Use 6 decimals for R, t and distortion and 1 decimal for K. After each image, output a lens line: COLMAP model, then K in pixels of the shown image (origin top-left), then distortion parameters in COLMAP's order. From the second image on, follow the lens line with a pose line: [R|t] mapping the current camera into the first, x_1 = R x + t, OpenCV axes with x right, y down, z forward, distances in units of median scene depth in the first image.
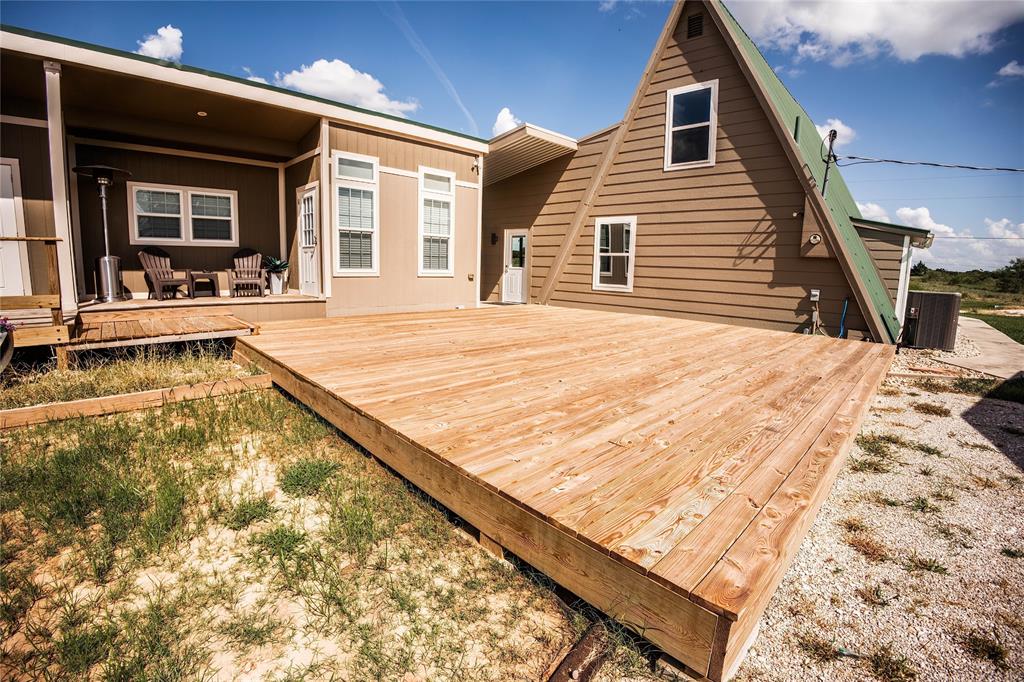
lens RADIAL K [[446.7, 0, 505.6], [0, 446.7, 338.8], [0, 0, 1]] dist [-0.072103, 0.001624]
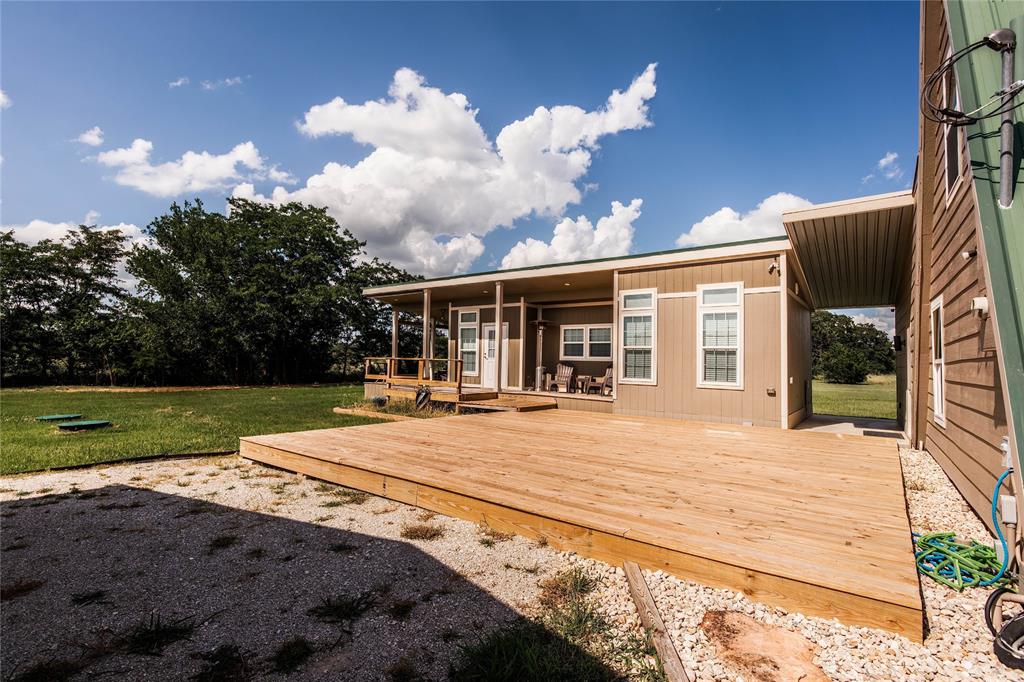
lens RADIAL K [[487.4, 0, 504.8], [0, 487.4, 337.3], [0, 0, 1]] dist [-0.007042, -0.003674]
pose [[0.130663, -0.069381, -0.988996, 0.982079], [-0.181321, 0.979051, -0.092638, -0.077295], [0.974705, 0.191430, 0.115346, 0.460741]]
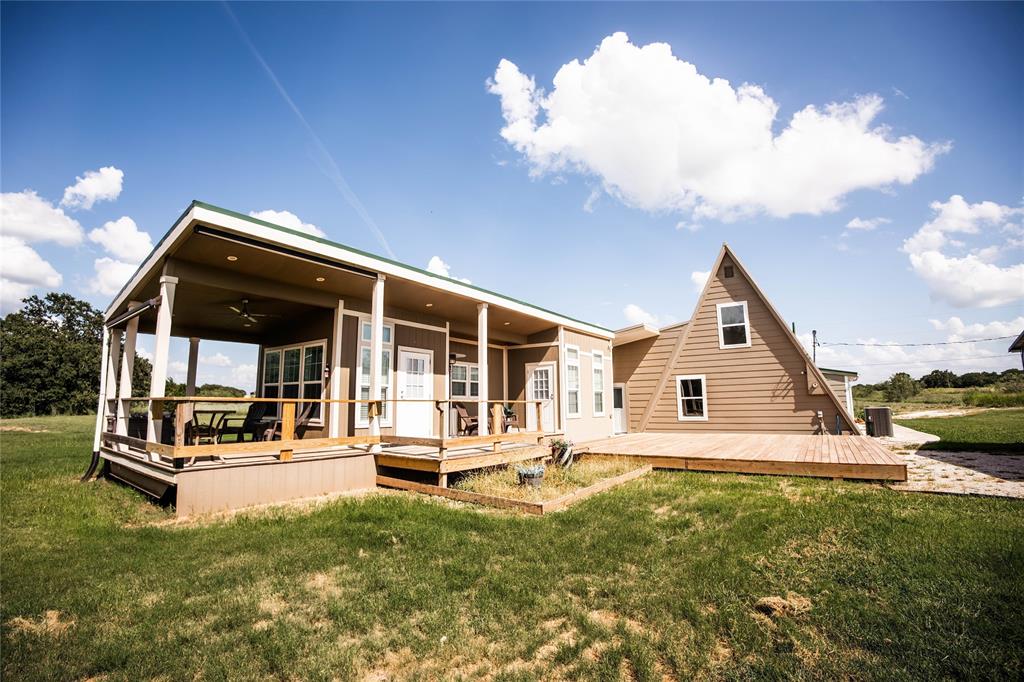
lens RADIAL K [[446.7, 0, 513.0], [0, 446.7, 340.8], [0, 0, 1]] dist [-0.072103, 0.001624]
pose [[0.986562, 0.003548, 0.163348, -0.814773], [0.043895, 0.957253, -0.285903, 0.039823], [-0.157380, 0.289232, 0.944233, -0.568121]]
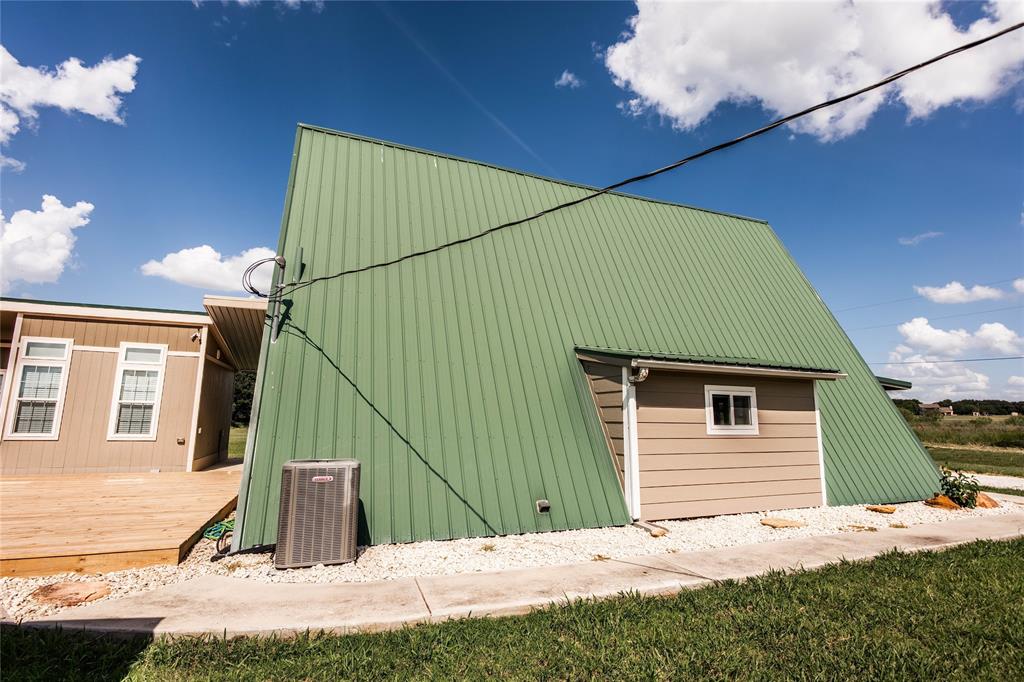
lens RADIAL K [[487.4, 0, 516.6], [0, 487.4, 338.9], [0, 0, 1]] dist [-0.007042, -0.003674]
pose [[0.914183, -0.077371, -0.397849, 1.336484], [-0.058170, 0.946401, -0.317713, -0.065799], [0.401106, 0.313590, 0.860683, 0.353820]]
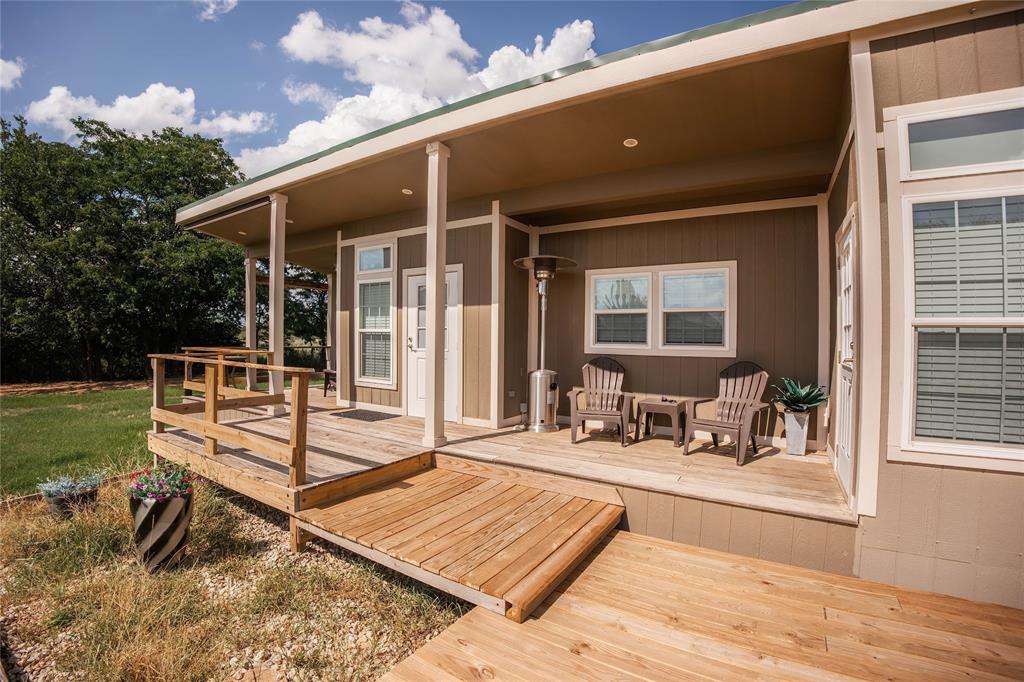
lens RADIAL K [[446.7, 0, 511.0], [0, 446.7, 335.3], [0, 0, 1]] dist [-0.072103, 0.001624]
pose [[0.233059, -0.019698, -0.972263, -0.133147], [-0.160188, 0.985360, -0.058361, -0.166949], [0.959179, 0.169346, 0.226492, 0.609112]]
